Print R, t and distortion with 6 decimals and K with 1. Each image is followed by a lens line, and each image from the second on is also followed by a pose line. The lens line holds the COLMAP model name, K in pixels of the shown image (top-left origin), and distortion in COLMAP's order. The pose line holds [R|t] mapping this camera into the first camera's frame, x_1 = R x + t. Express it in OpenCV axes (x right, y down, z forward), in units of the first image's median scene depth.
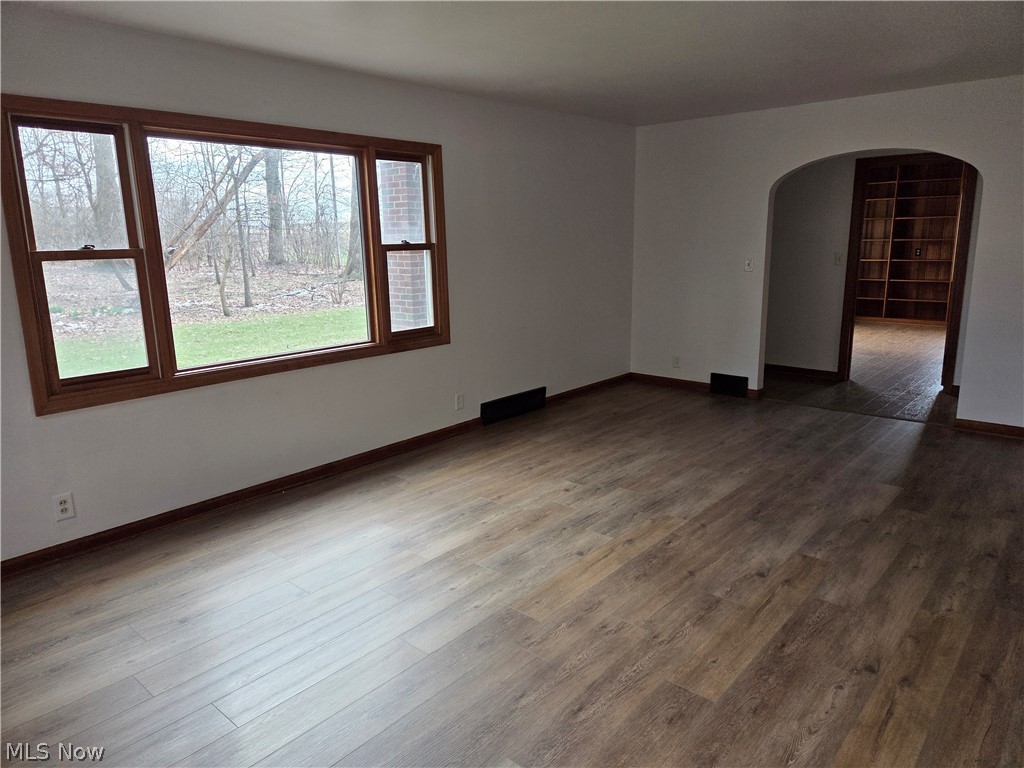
lens RADIAL K [[690.8, 0, 520.7], [0, 690.8, 378.1], [0, 0, 1]] dist [0.077801, -0.059940]
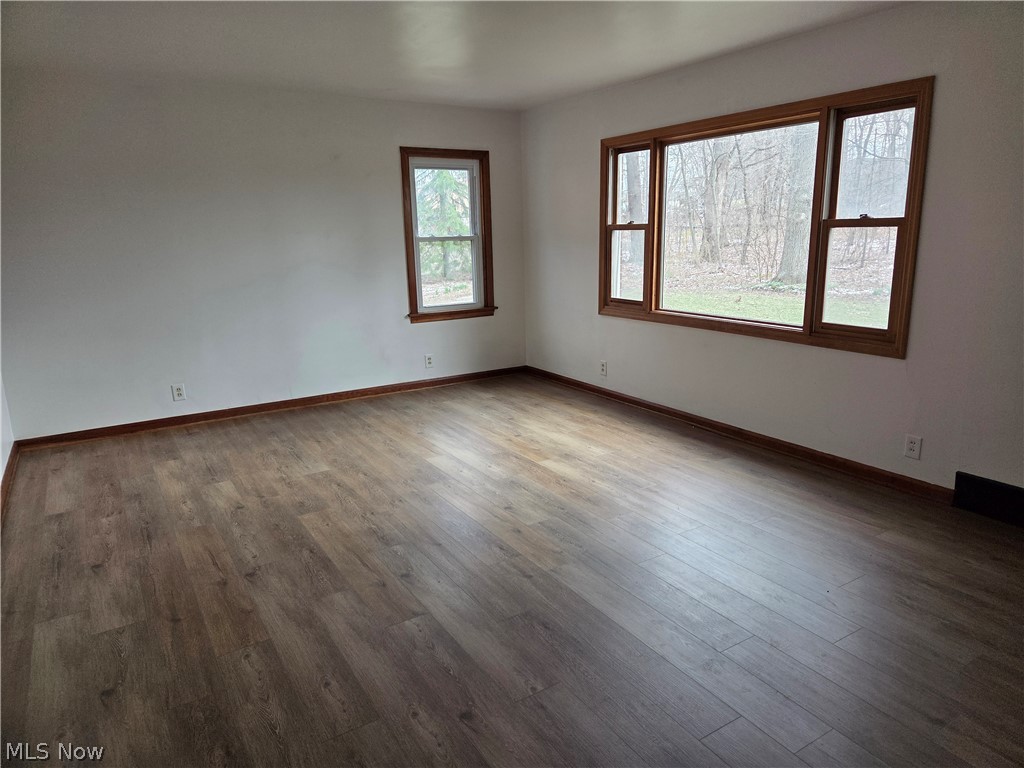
lens RADIAL K [[690.8, 0, 516.5], [0, 690.8, 374.2], [0, 0, 1]] dist [0.077801, -0.059940]
pose [[-0.300725, 0.220696, -0.927824, 1.084439], [-0.174207, 0.943778, 0.280954, -0.265485], [0.937665, 0.246124, -0.245371, 1.263457]]
